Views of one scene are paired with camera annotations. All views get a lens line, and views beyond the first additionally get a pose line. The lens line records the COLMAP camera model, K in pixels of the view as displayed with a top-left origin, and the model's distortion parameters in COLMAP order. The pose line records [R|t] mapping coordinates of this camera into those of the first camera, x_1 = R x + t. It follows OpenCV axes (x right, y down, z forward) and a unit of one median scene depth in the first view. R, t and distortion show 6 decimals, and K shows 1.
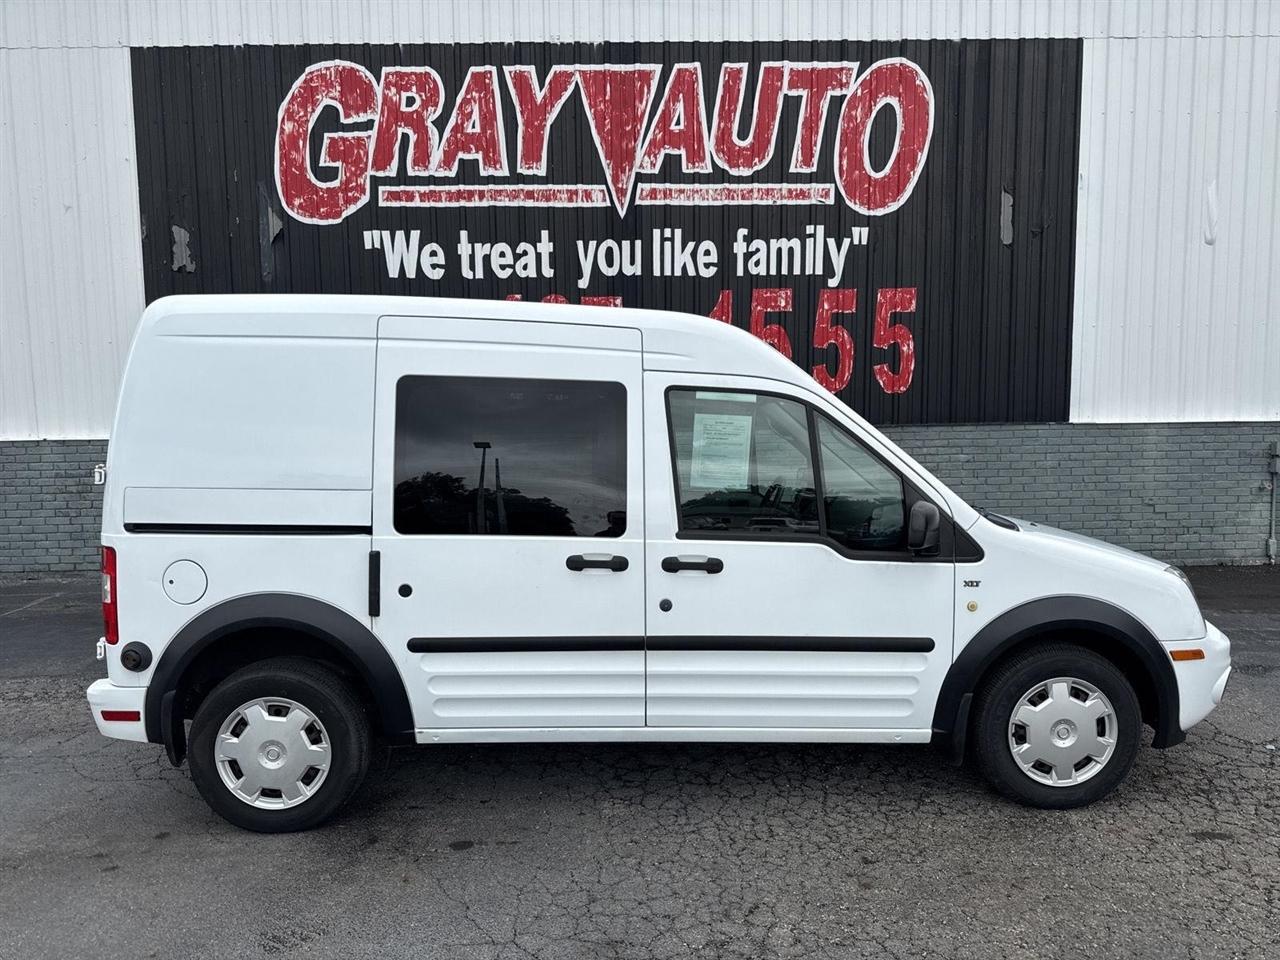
lens RADIAL K [[806.9, 0, 636.4], [0, 806.9, 482.7], [0, 0, 1]] dist [0.101789, -0.150789]
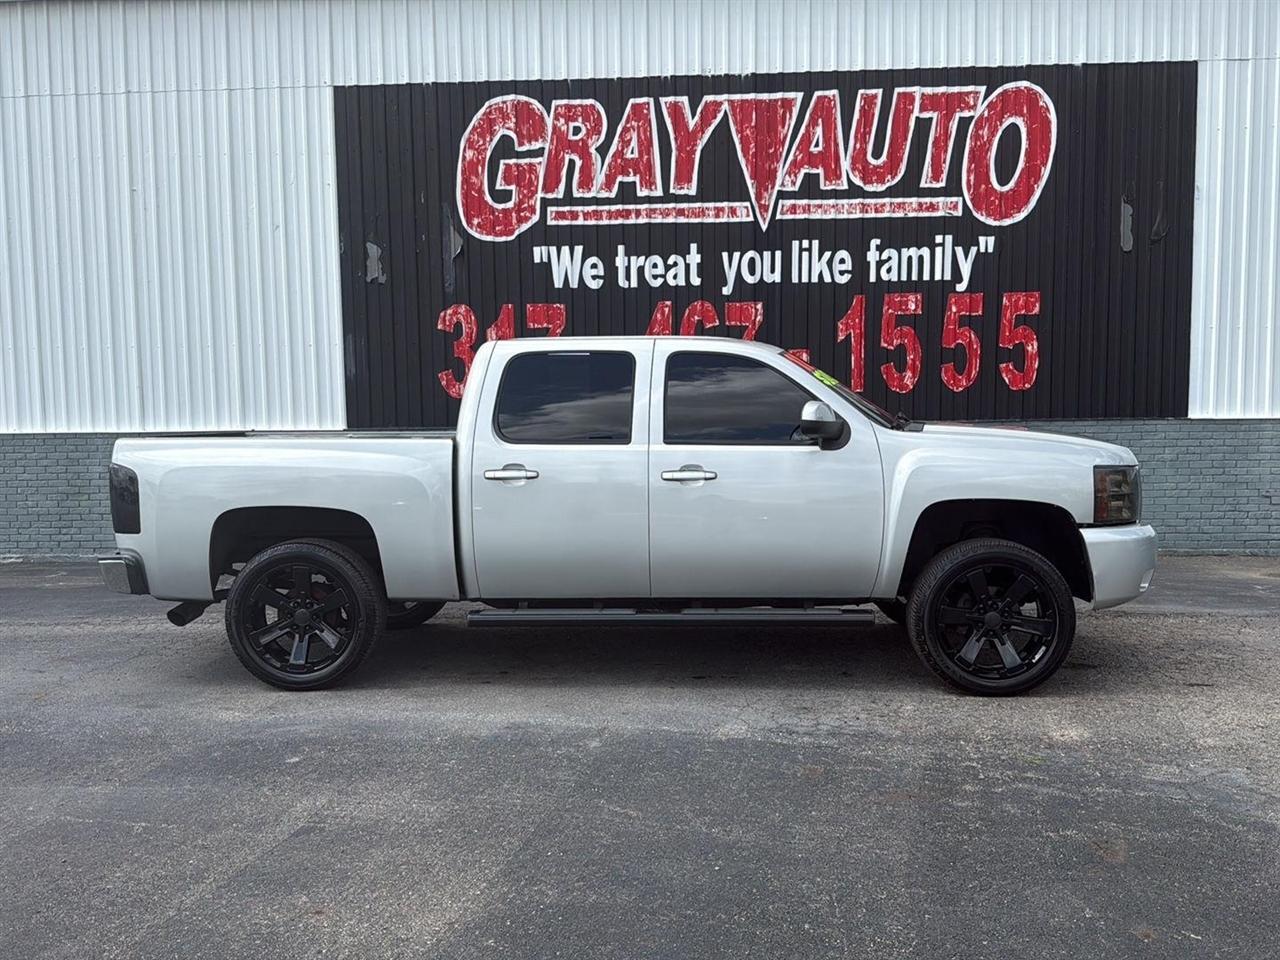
lens RADIAL K [[1146.6, 0, 640.7], [0, 1146.6, 491.9], [0, 0, 1]] dist [0.205881, -0.470855]
pose [[0.997403, 0.008106, -0.071559, -0.069287], [-0.008457, 0.999954, -0.004605, 0.036006], [0.071519, 0.005198, 0.997426, -0.575958]]
